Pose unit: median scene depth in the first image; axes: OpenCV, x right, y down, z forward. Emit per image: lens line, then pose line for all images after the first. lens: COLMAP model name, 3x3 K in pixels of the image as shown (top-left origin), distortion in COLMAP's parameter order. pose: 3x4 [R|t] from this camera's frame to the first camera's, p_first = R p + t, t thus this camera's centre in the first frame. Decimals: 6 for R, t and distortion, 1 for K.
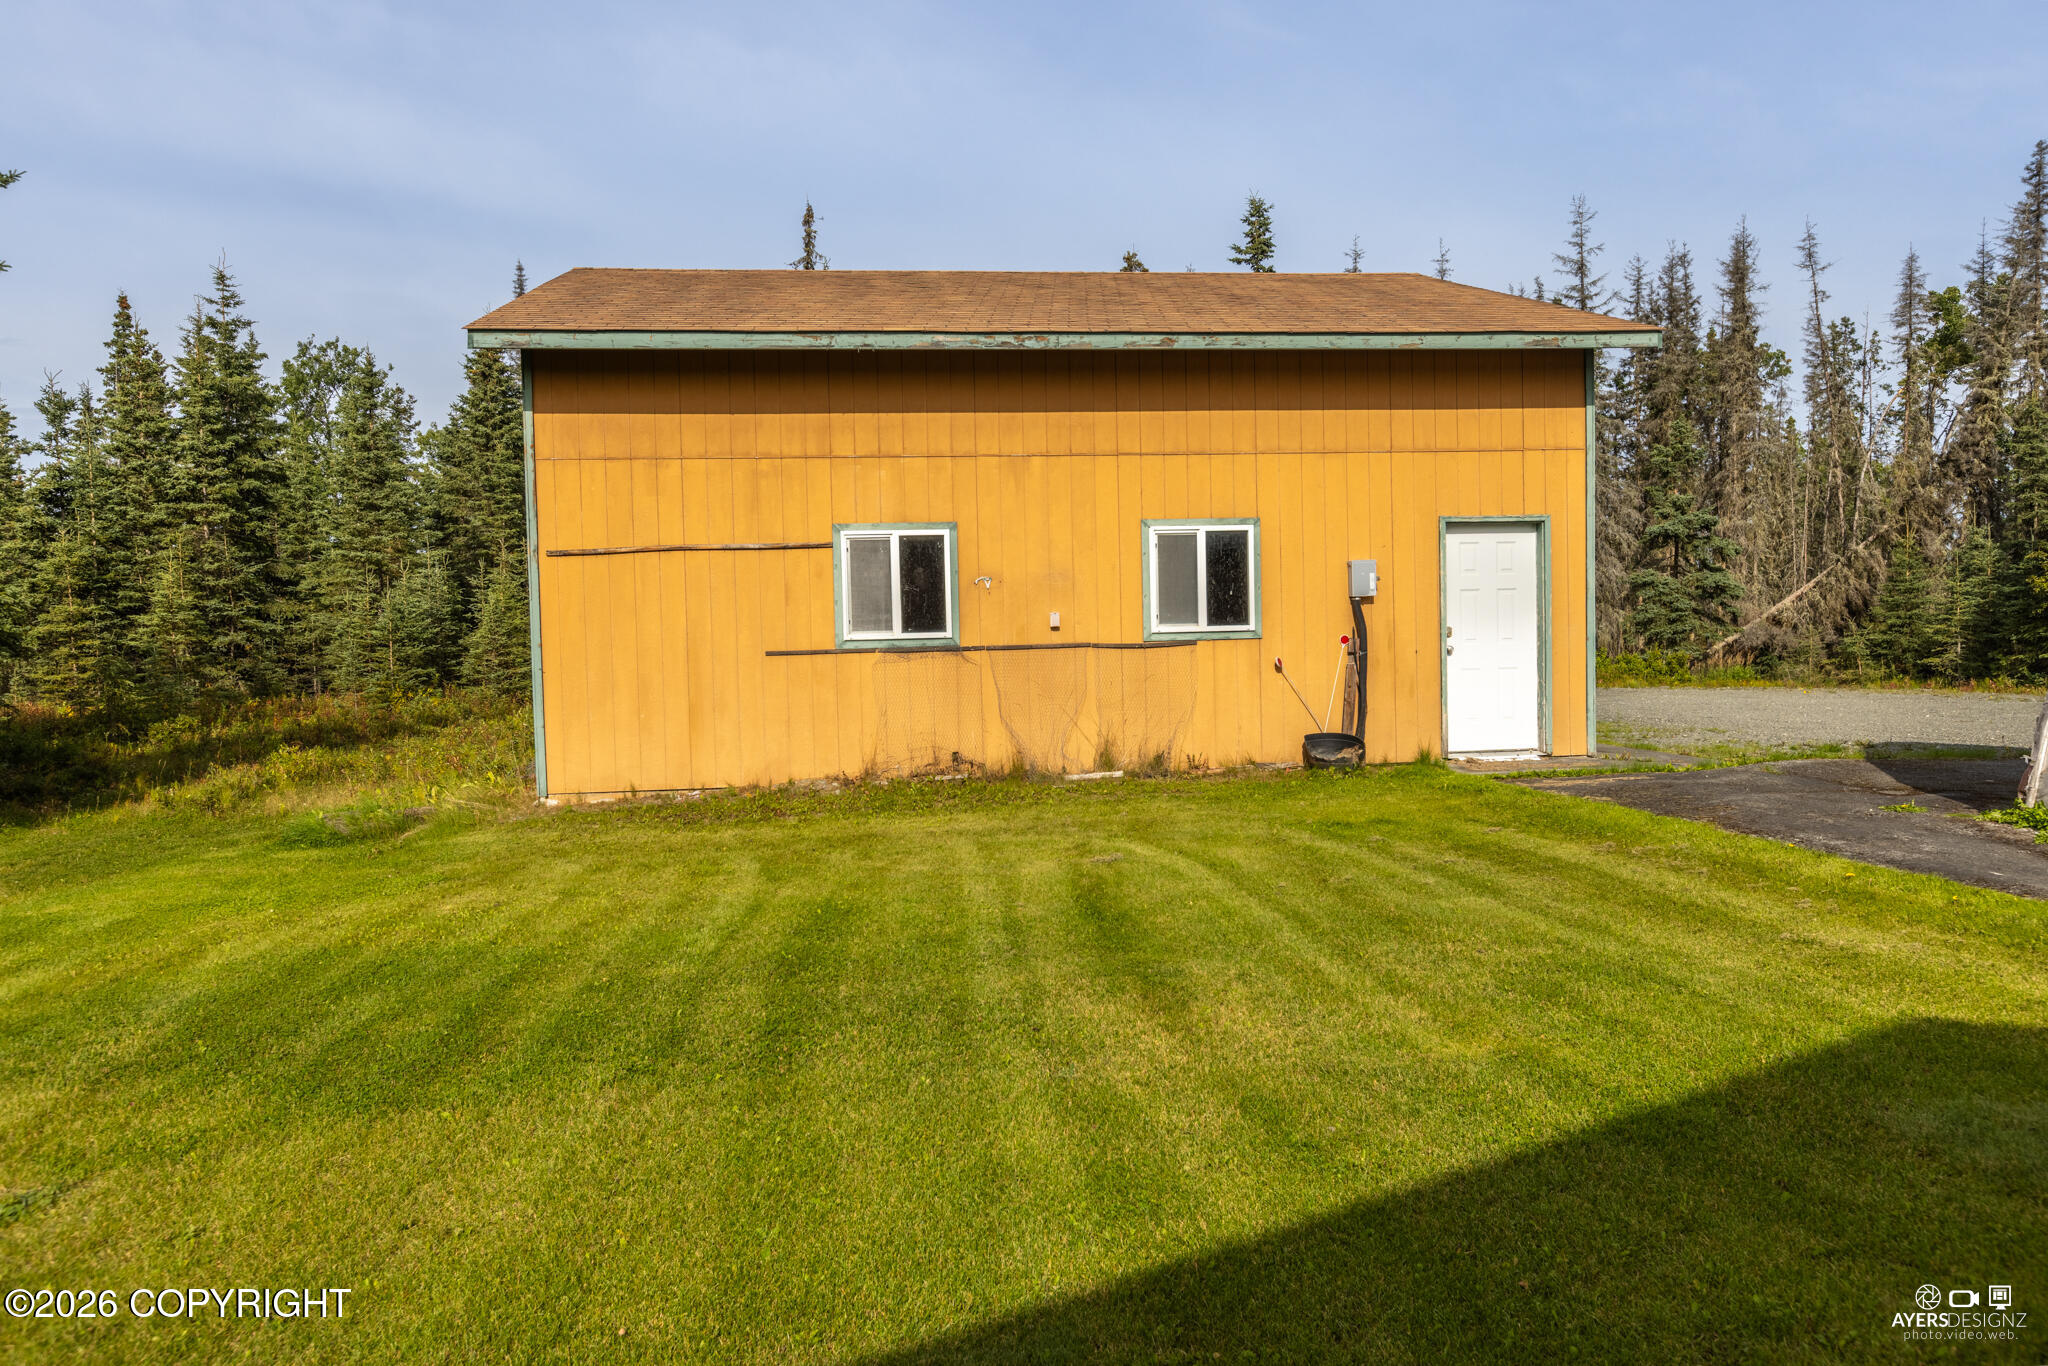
lens RADIAL K [[1473.3, 0, 1023.5], [0, 1473.3, 683.6], [0, 0, 1]] dist [-0.008258, -0.001199]
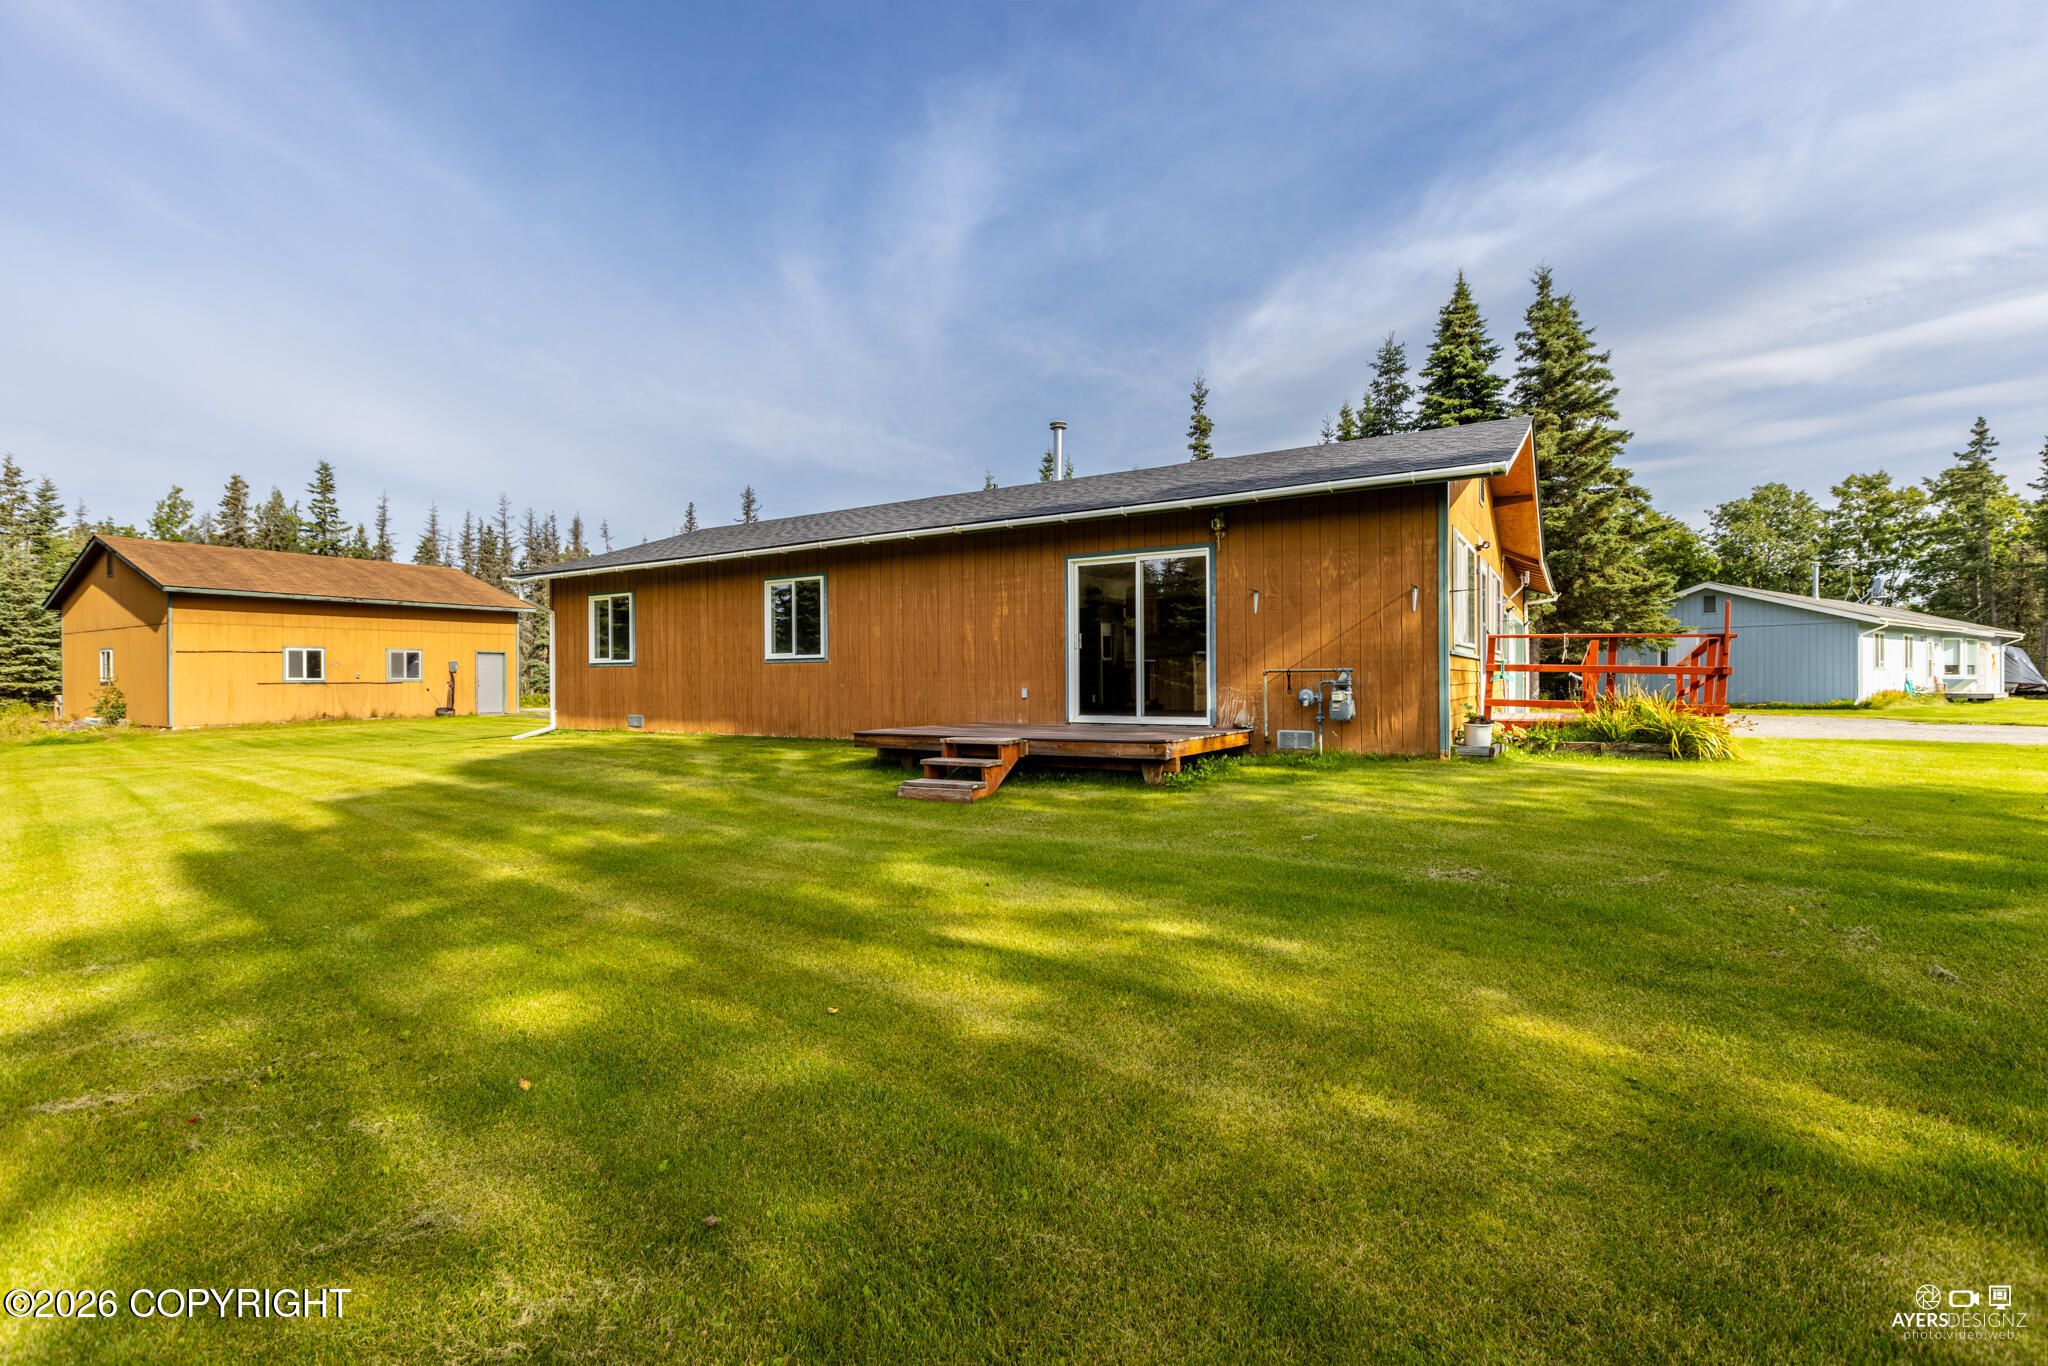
lens RADIAL K [[912.9, 0, 1022.2], [0, 912.9, 679.8], [0, 0, 1]] dist [-0.000674, -0.000253]
pose [[0.631105, 0.017291, 0.775505, -0.675774], [0.021334, 0.998986, -0.039635, 0.089200], [-0.775404, 0.041558, 0.630096, -1.642352]]
